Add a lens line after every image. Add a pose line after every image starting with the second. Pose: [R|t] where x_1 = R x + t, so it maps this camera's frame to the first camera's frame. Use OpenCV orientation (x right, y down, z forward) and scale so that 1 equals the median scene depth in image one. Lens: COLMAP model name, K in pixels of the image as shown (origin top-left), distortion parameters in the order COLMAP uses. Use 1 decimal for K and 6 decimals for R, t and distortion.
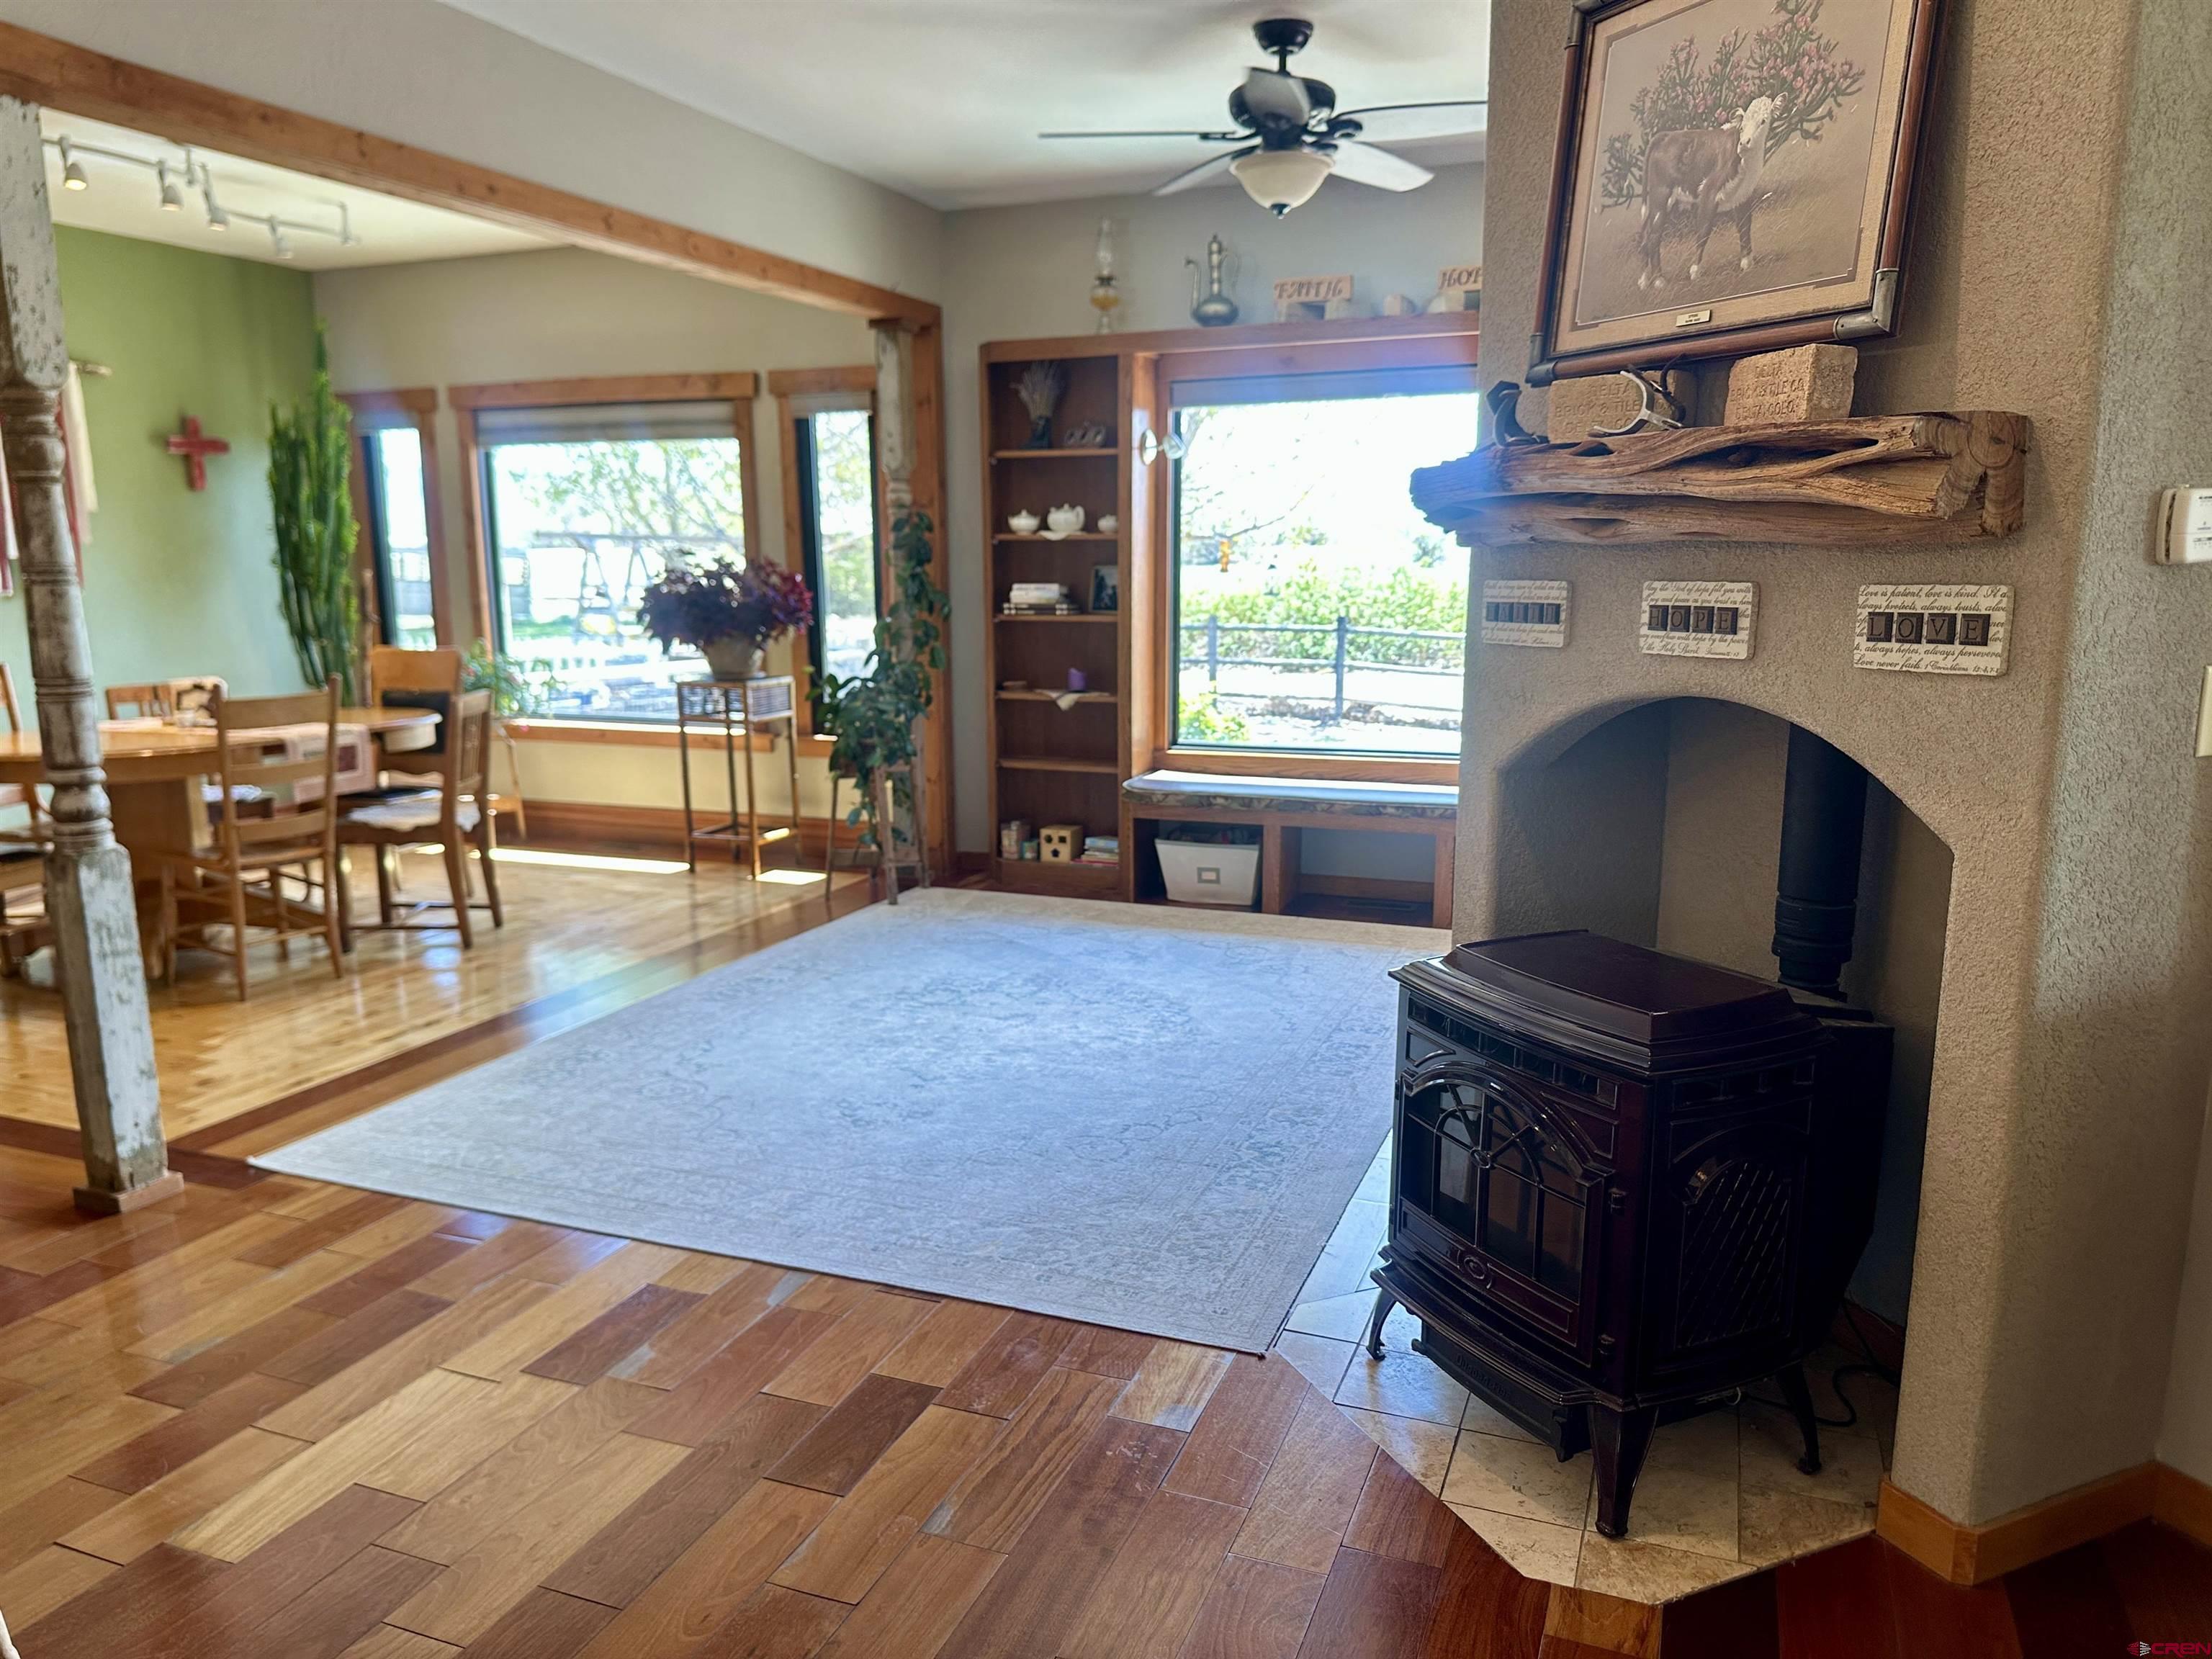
lens RADIAL K [[1556.9, 0, 1100.6], [0, 1556.9, 882.9], [0, 0, 1]] dist [0.031210, -0.047698]
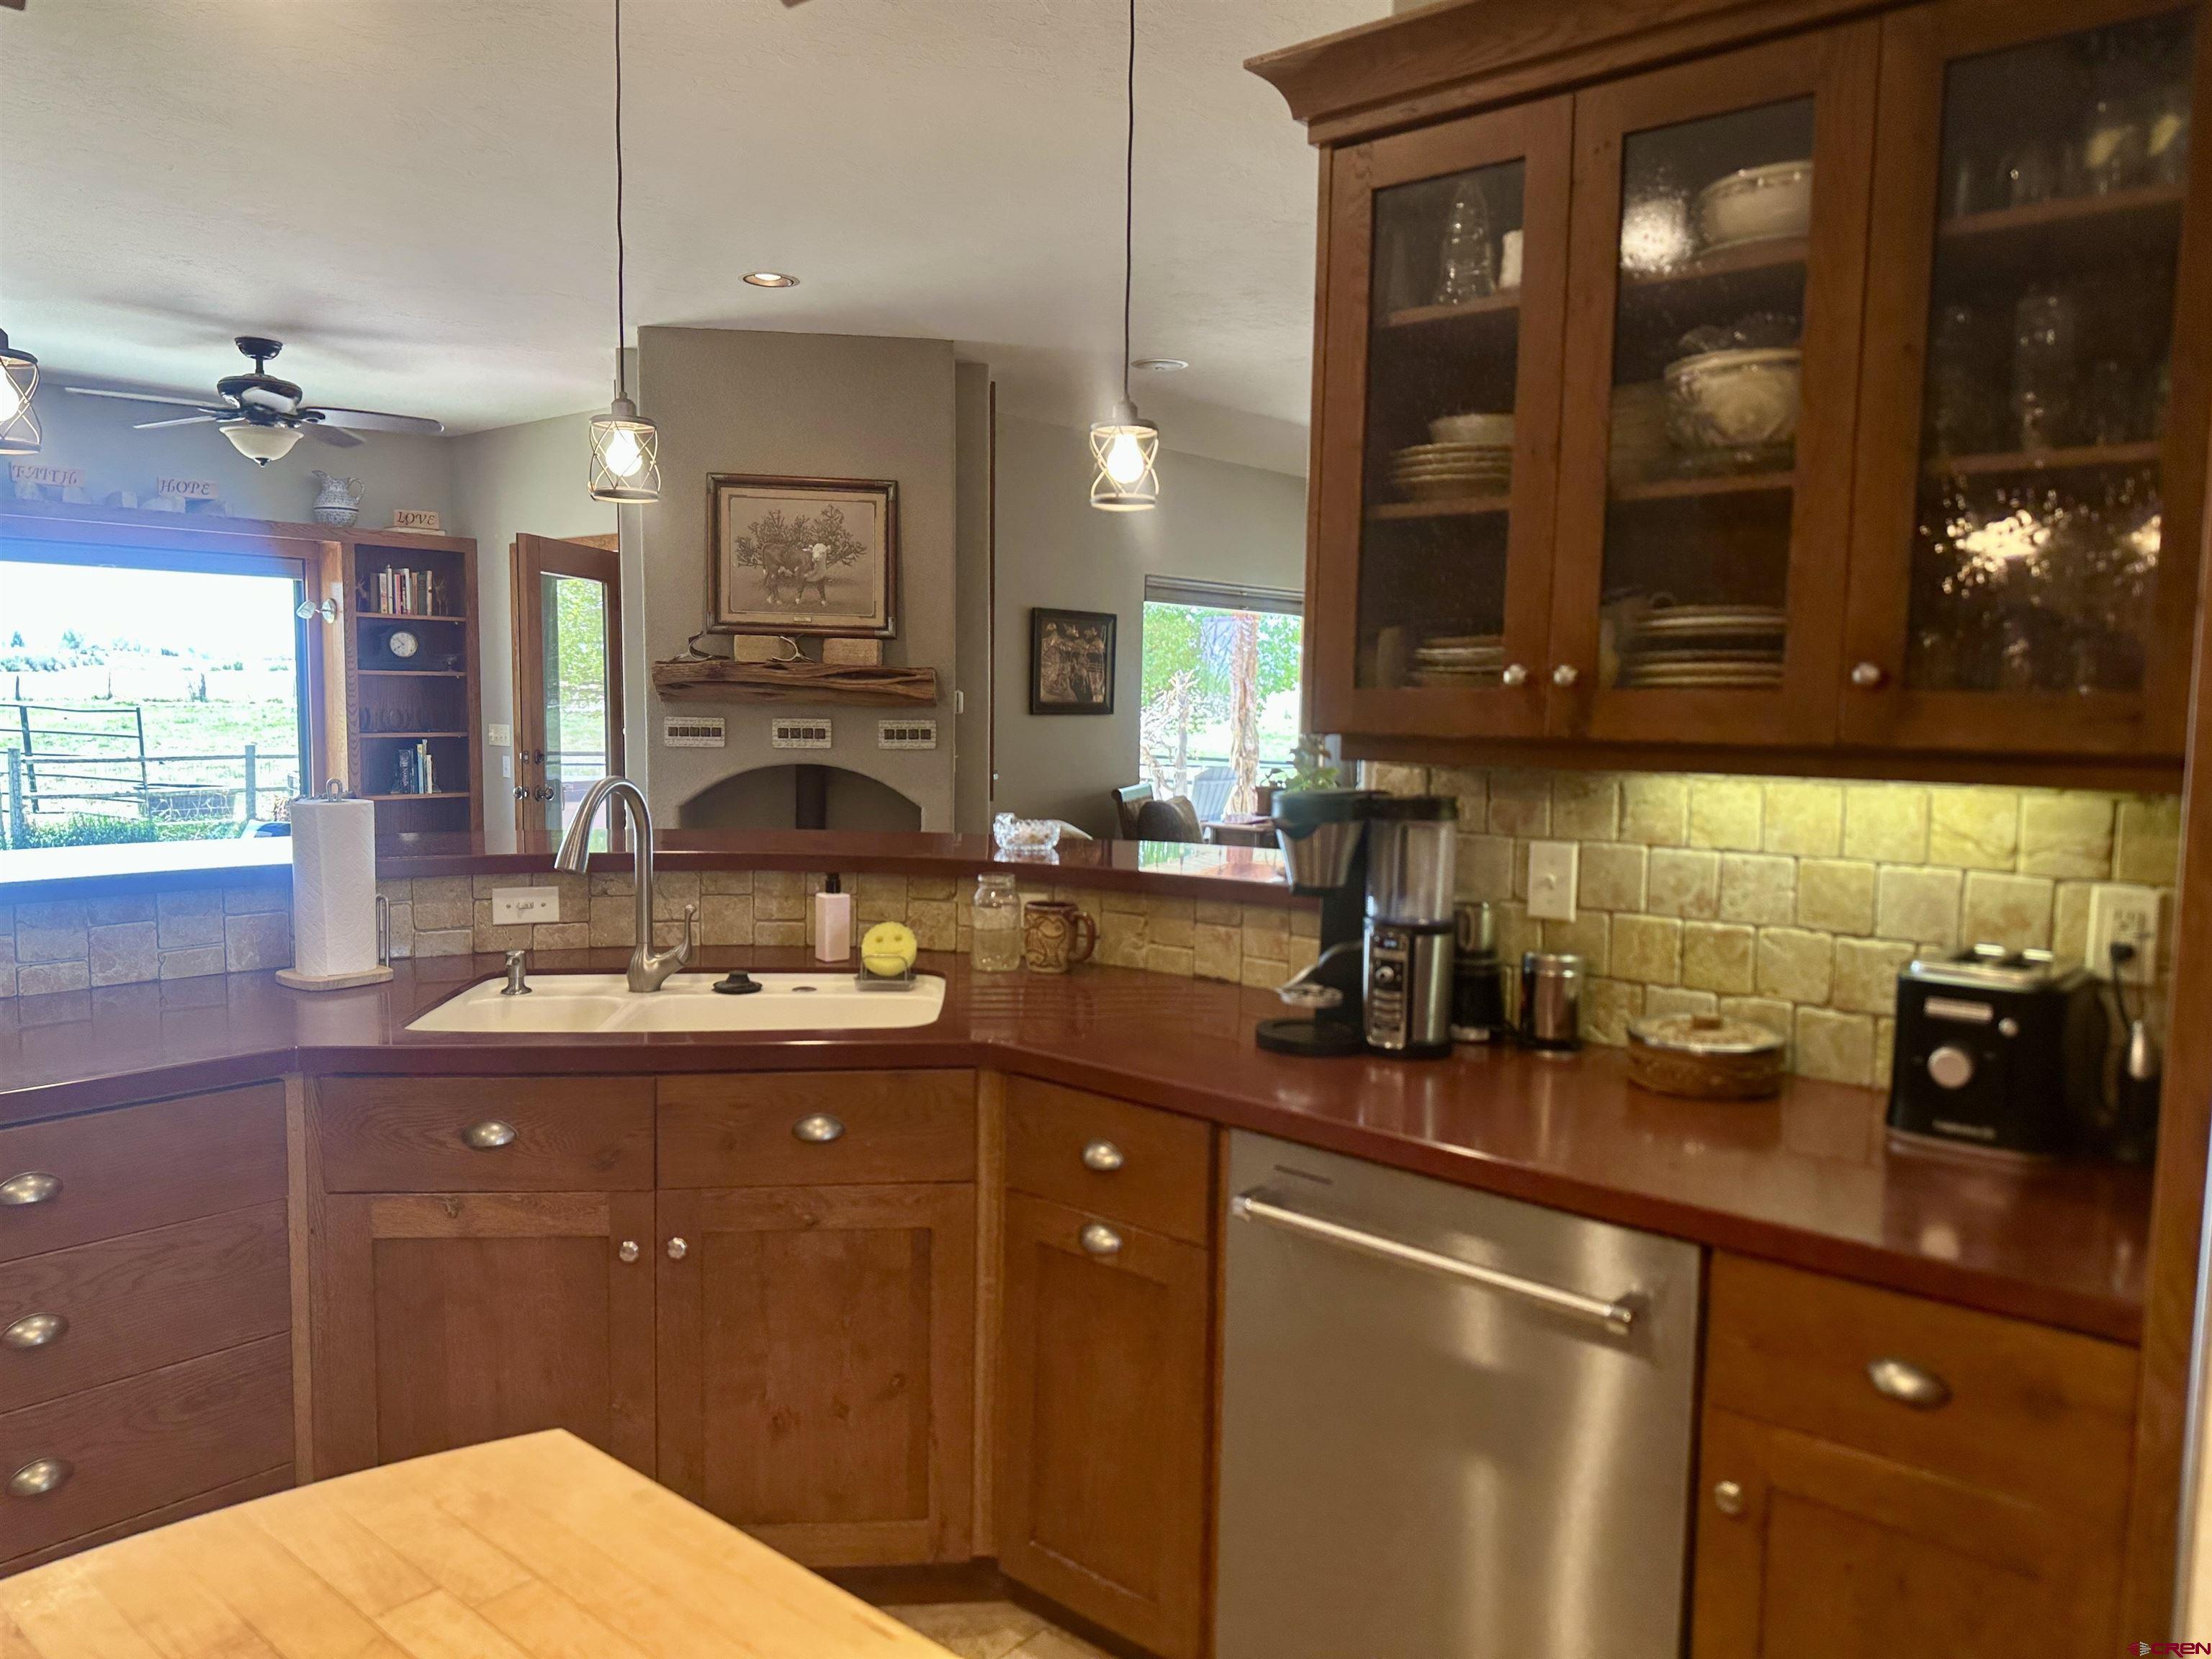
lens RADIAL K [[1526.5, 0, 1105.8], [0, 1526.5, 843.8], [0, 0, 1]] dist [0.151030, -0.250872]
pose [[0.315335, -0.084262, 0.945232, -1.048277], [0.178284, 0.983575, 0.028203, 0.013877], [-0.932083, 0.159627, 0.325178, -0.133907]]
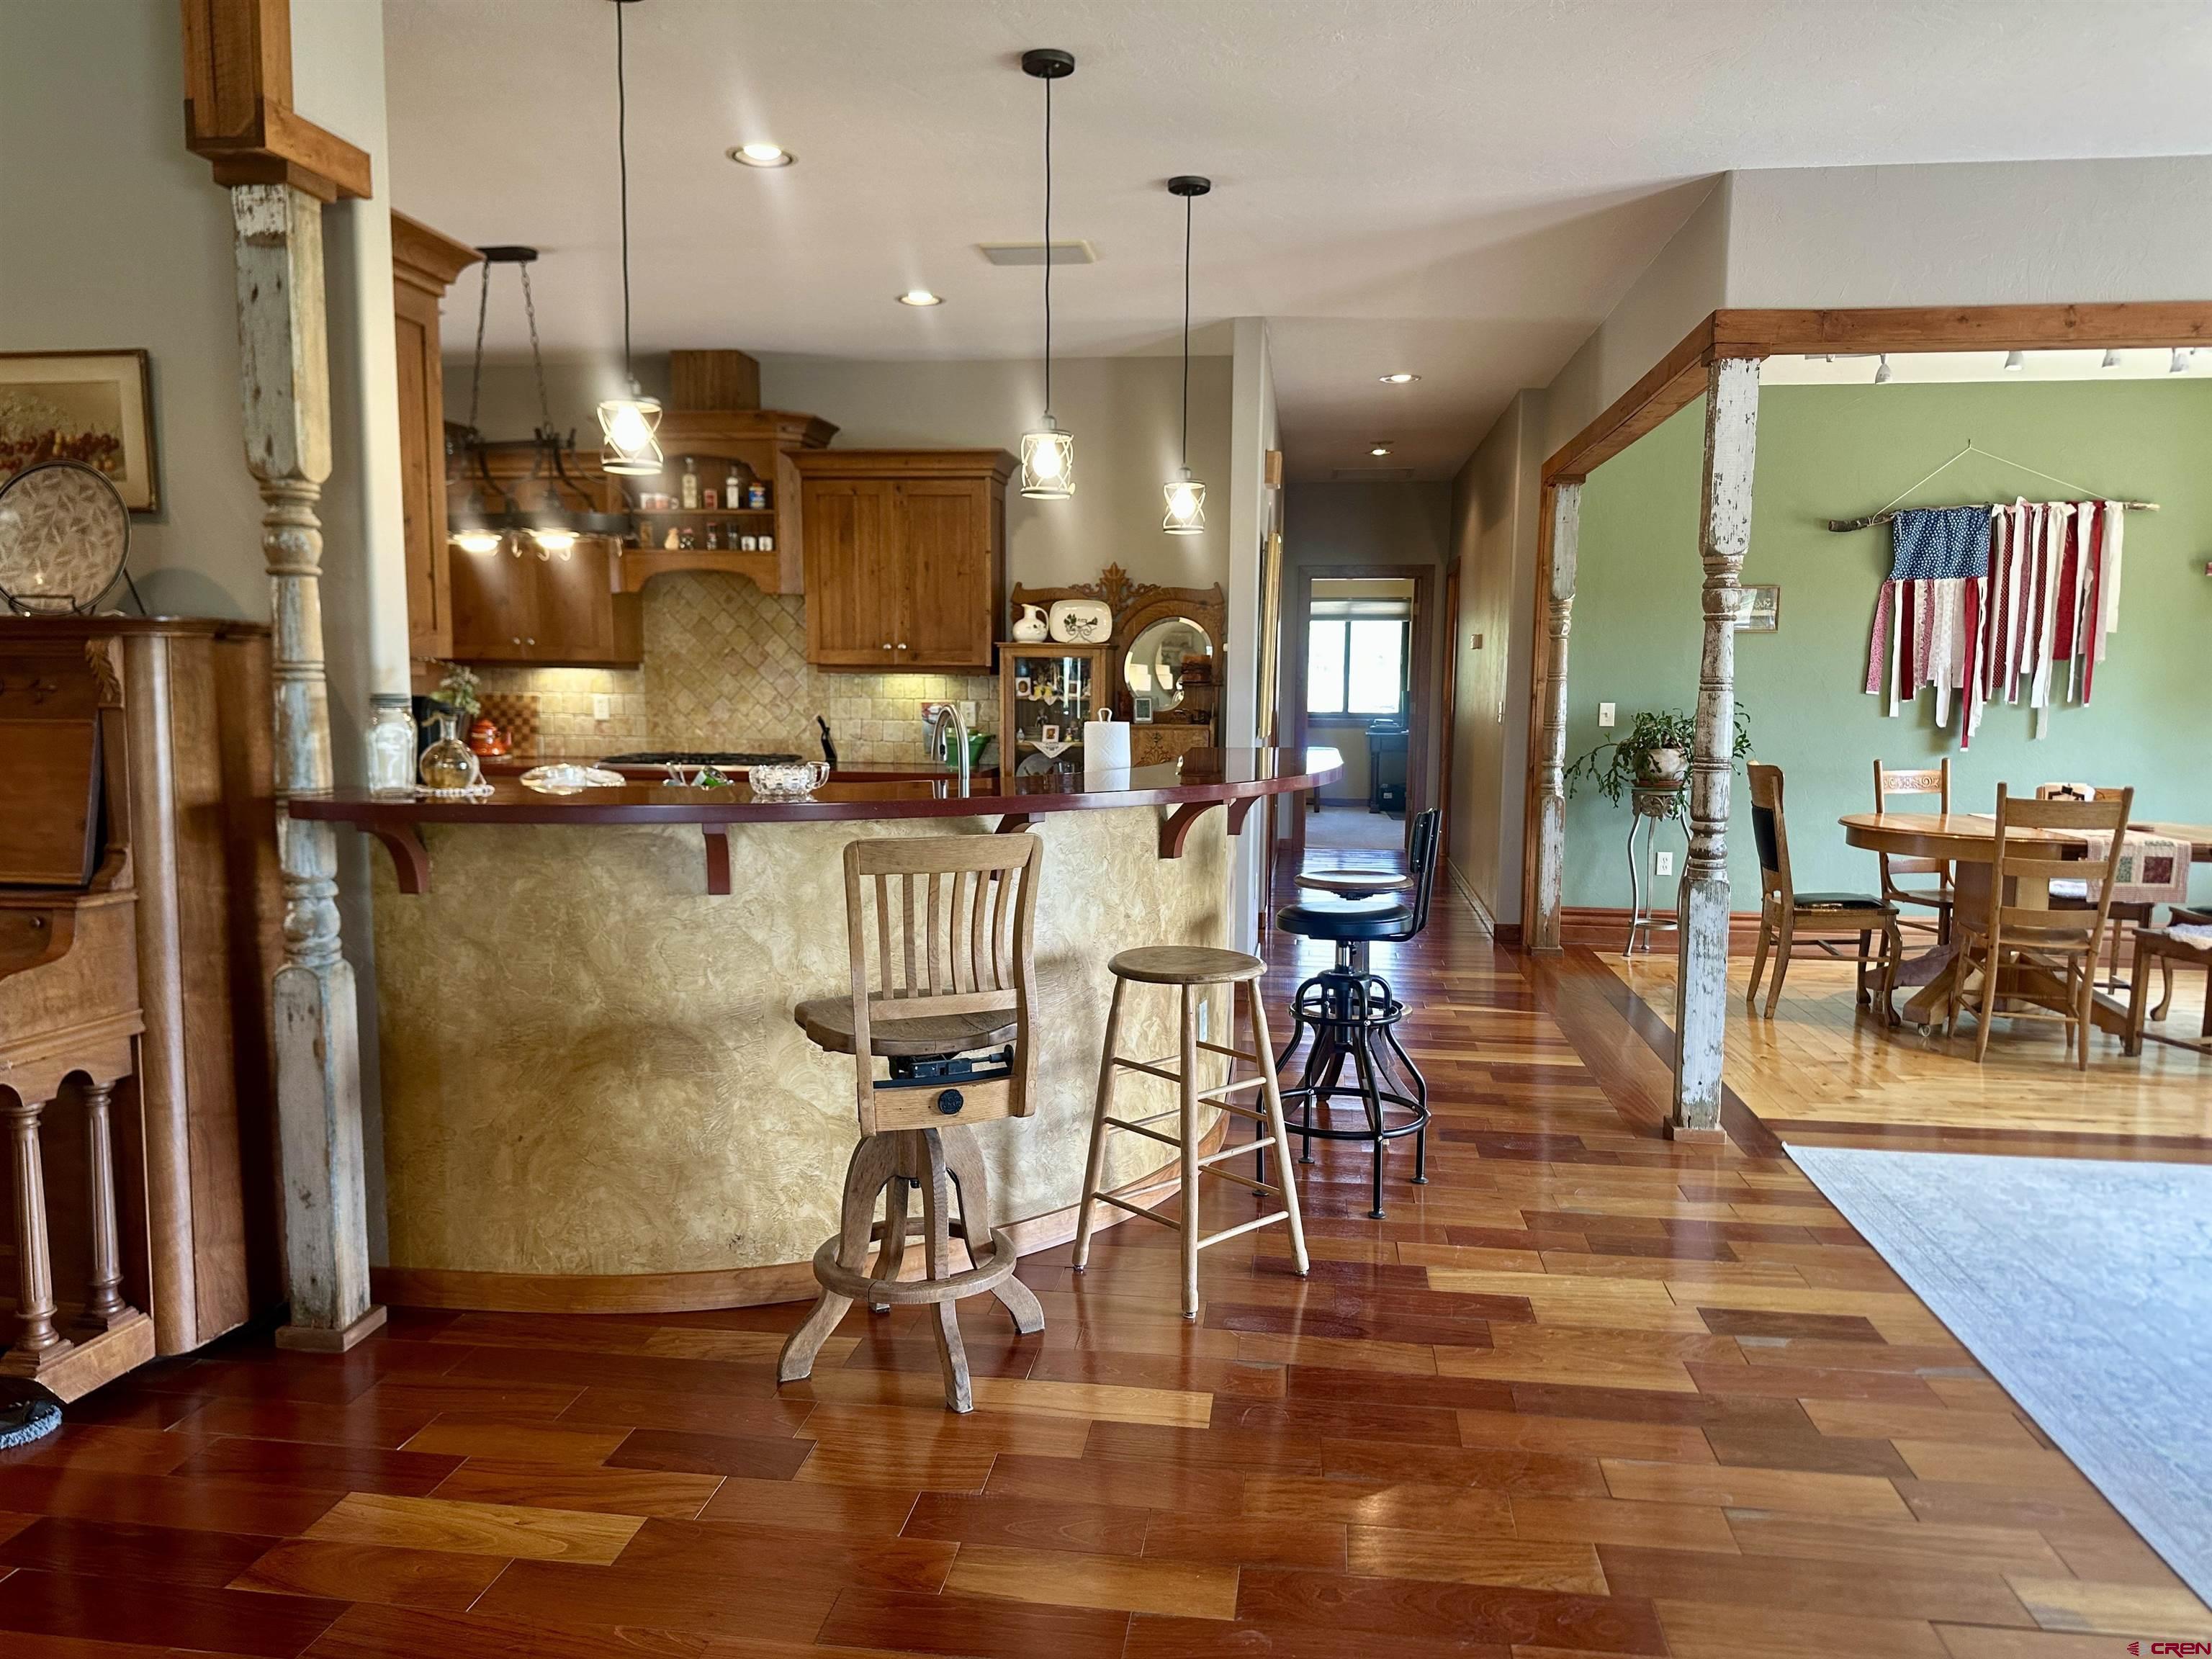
lens RADIAL K [[1556.9, 0, 1100.6], [0, 1556.9, 882.9], [0, 0, 1]] dist [0.031210, -0.047698]
pose [[0.237789, 0.137870, -0.961482, 0.645922], [-0.207000, 0.974328, 0.088518, -0.033339], [0.949003, 0.177978, 0.260224, 0.140999]]
